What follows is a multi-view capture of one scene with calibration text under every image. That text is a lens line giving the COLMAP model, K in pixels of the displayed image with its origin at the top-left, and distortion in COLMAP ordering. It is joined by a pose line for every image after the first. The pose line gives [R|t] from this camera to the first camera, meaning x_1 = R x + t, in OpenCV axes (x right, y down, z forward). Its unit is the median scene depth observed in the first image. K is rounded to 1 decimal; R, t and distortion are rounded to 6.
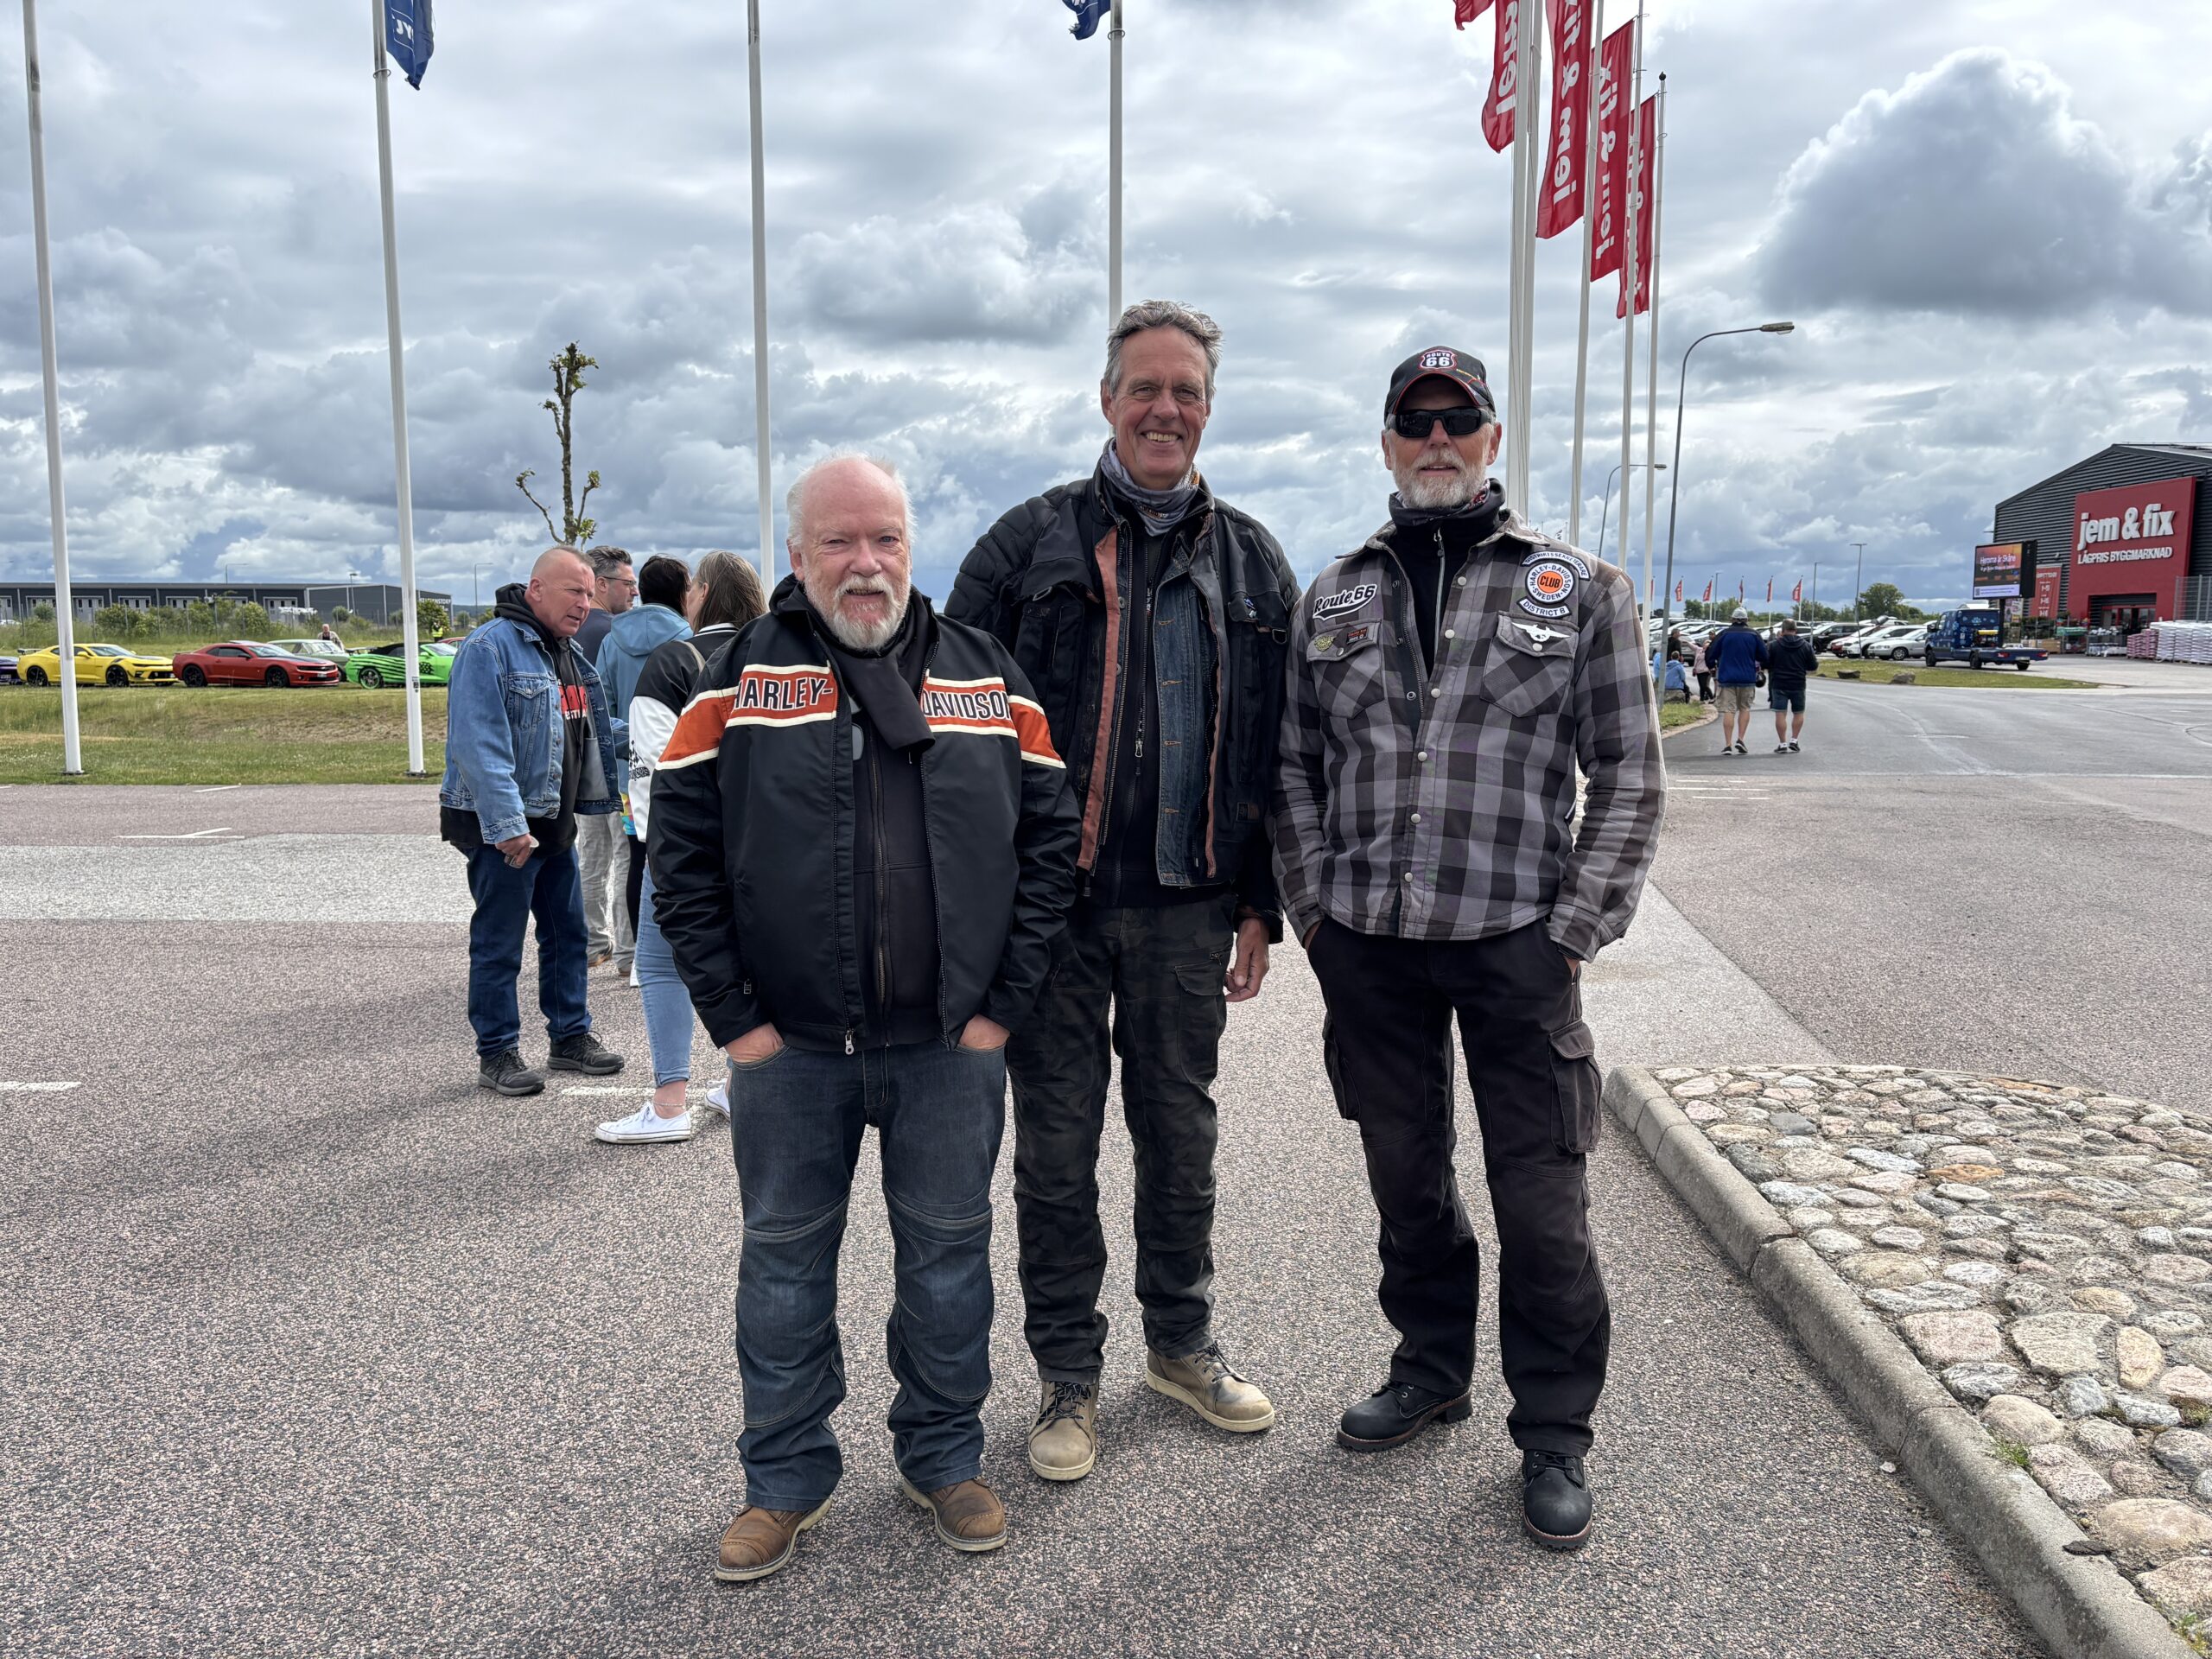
lens RADIAL K [[1665.5, 0, 1106.0], [0, 1665.5, 829.5], [0, 0, 1]] dist [0.031290, -0.001711]
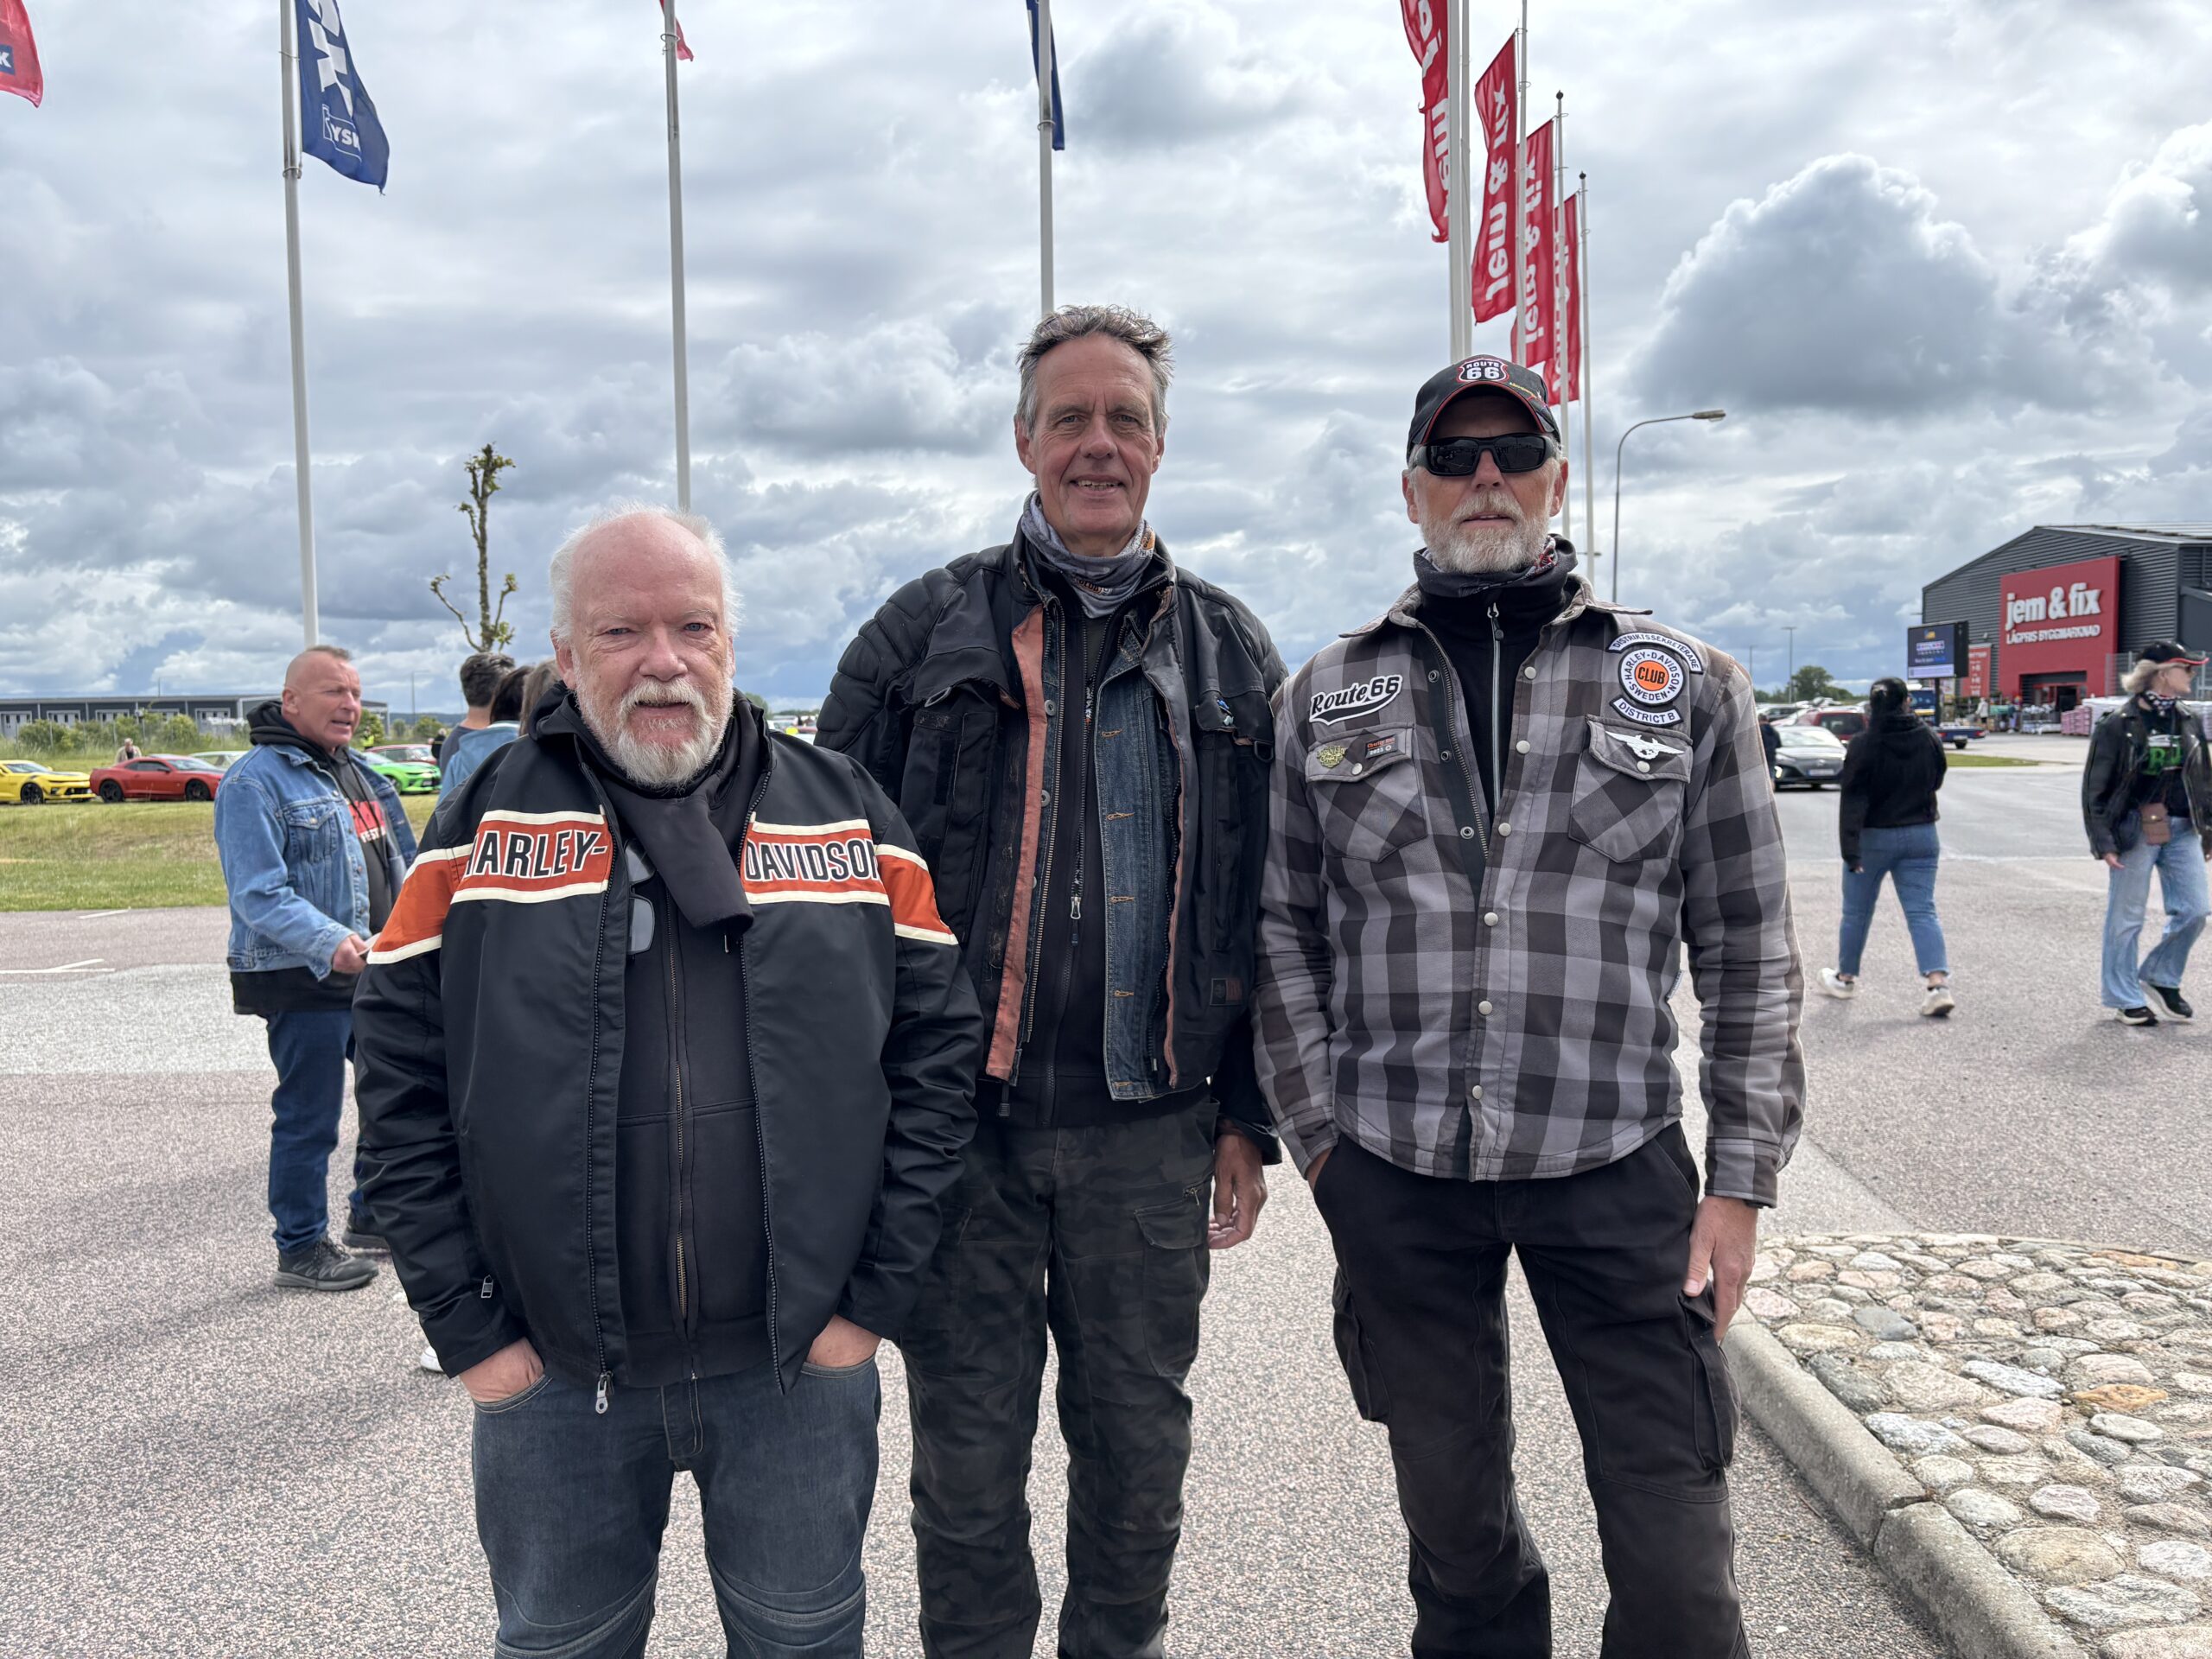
lens RADIAL K [[1607.1, 0, 1117.0], [0, 1607.1, 793.4], [0, 0, 1]] dist [0.079448, -0.084380]
pose [[0.998990, -0.021395, 0.039519, 0.010651], [0.024306, 0.996908, -0.074725, -0.031358], [-0.037798, 0.075610, 0.996421, 0.204023]]
